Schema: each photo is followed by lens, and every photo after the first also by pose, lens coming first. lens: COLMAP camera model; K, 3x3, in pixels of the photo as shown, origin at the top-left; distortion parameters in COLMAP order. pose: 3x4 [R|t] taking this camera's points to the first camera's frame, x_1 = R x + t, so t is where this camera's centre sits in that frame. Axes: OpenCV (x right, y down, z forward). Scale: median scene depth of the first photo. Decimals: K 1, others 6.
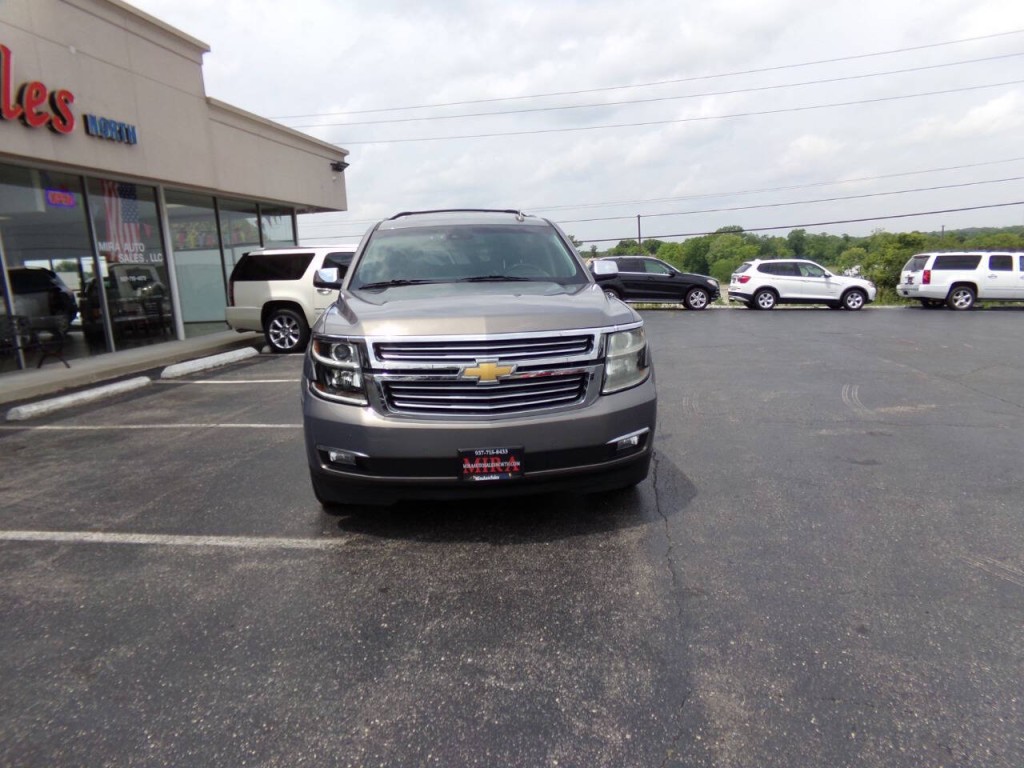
lens RADIAL K [[709.0, 0, 519.0], [0, 709.0, 402.2], [0, 0, 1]] dist [-0.066927, 0.106167]
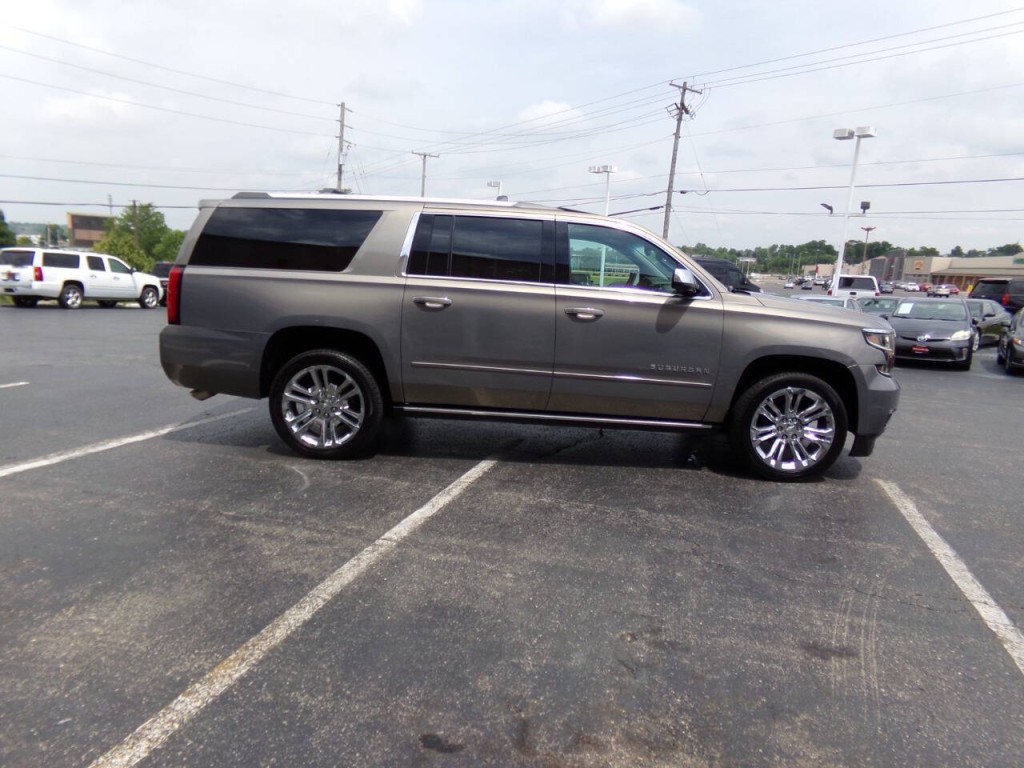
lens RADIAL K [[709.0, 0, 519.0], [0, 709.0, 402.2], [0, 0, 1]] dist [-0.066927, 0.106167]
pose [[0.126323, -0.141982, 0.981776, -0.668621], [0.138354, 0.982553, 0.124293, -0.087691], [-0.982294, 0.120131, 0.143763, 0.591288]]
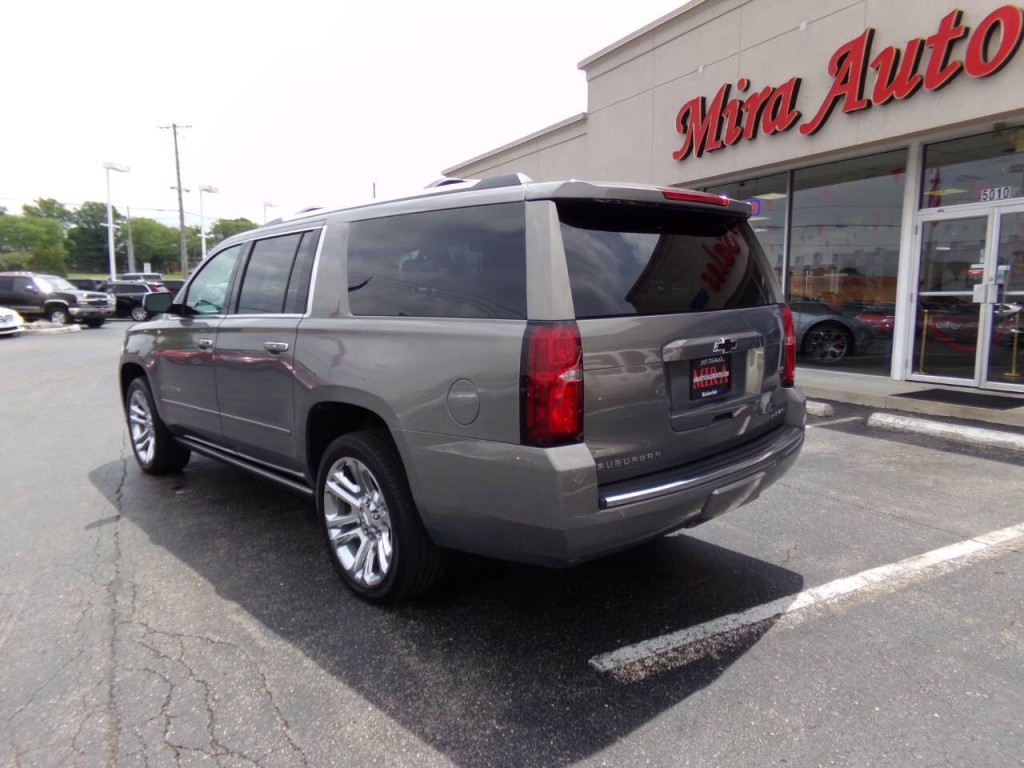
lens RADIAL K [[705.8, 0, 516.1], [0, 705.8, 403.1], [0, 0, 1]] dist [-0.051755, 0.104644]
pose [[-0.798940, 0.144799, -0.583719, 0.167799], [-0.069787, 0.941705, 0.329121, -0.220897], [0.597348, 0.303684, -0.742261, 1.114304]]
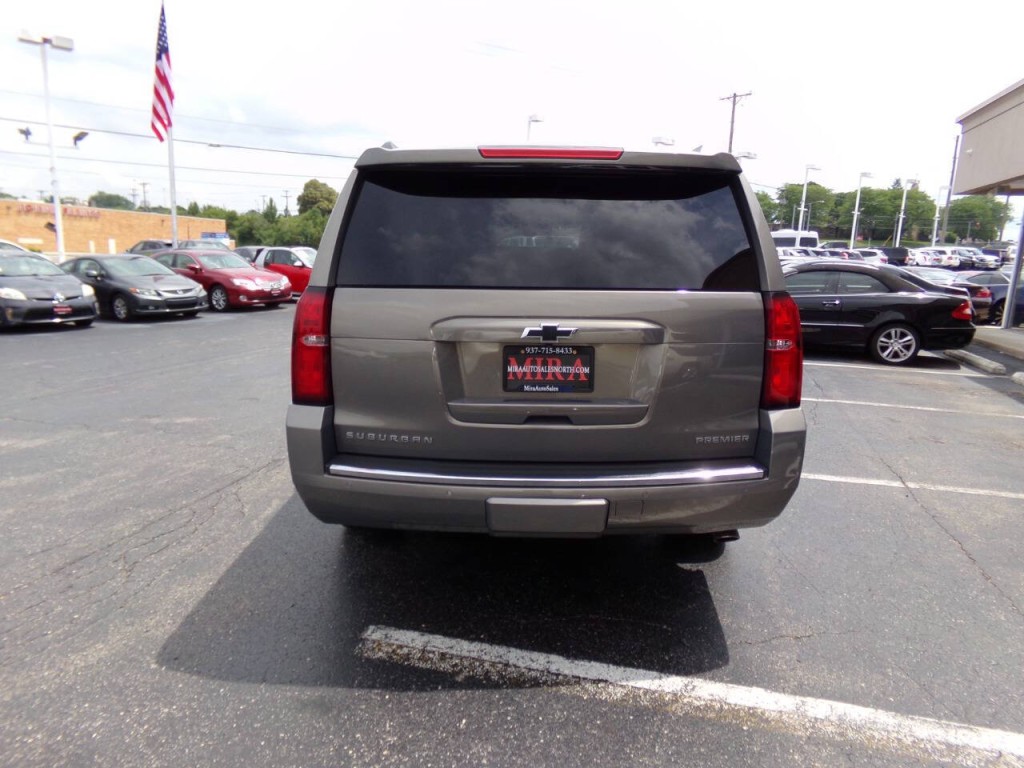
lens RADIAL K [[700.0, 0, 513.6], [0, 700.0, 402.9], [0, 0, 1]] dist [-0.025576, 0.046149]
pose [[-0.993315, -0.010392, 0.114965, -0.098568], [0.035203, 0.921225, 0.387435, -0.224788], [-0.109935, 0.388892, -0.914701, 1.173472]]
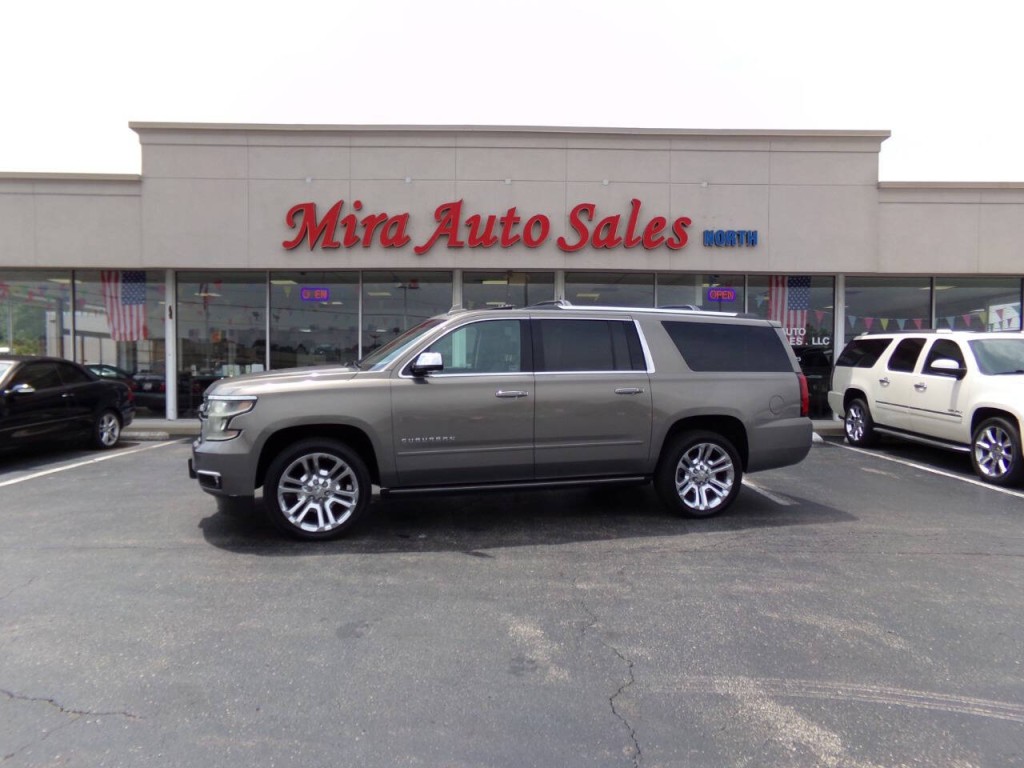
lens RADIAL K [[709.0, 0, 519.0], [0, 709.0, 402.2], [0, 0, 1]] dist [-0.066927, 0.106167]
pose [[0.180155, 0.099358, -0.978607, 0.650113], [-0.204785, 0.976874, 0.061482, -0.122473], [0.962085, 0.189328, 0.196336, 0.520945]]
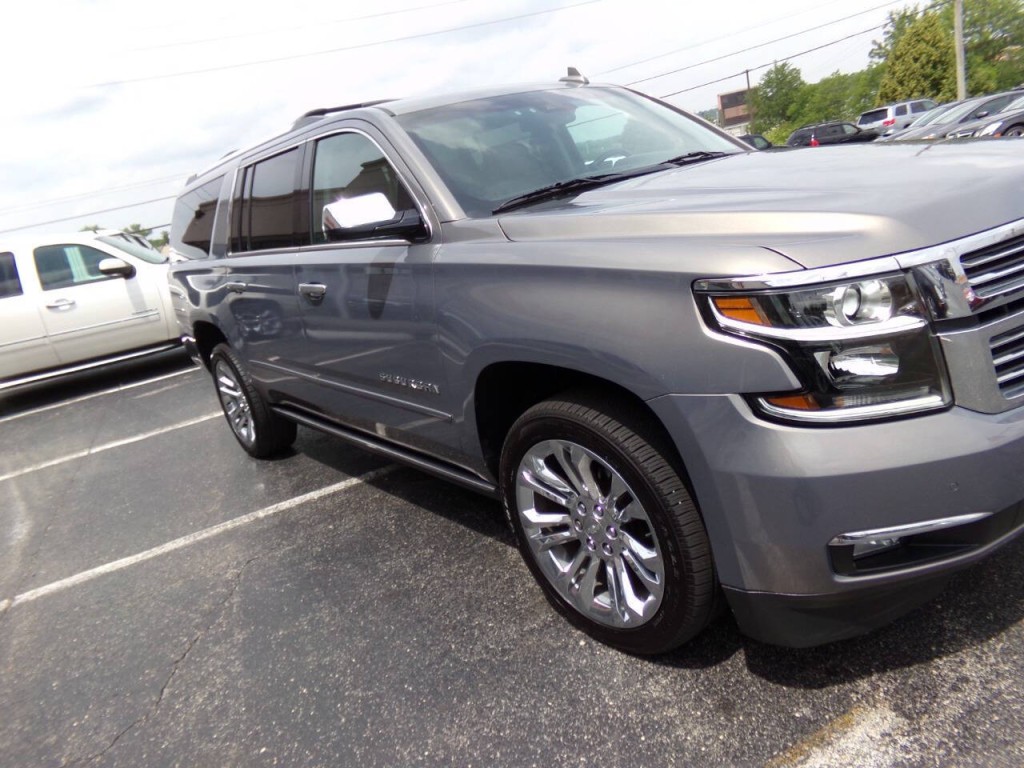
lens RADIAL K [[704.5, 0, 525.0], [0, 704.5, 400.1], [0, 0, 1]] dist [-0.057372, 0.103156]
pose [[0.826577, -0.297842, 0.477557, -0.239219], [0.272729, 0.954189, 0.123055, -0.045742], [-0.492330, 0.028529, 0.869941, 0.287893]]
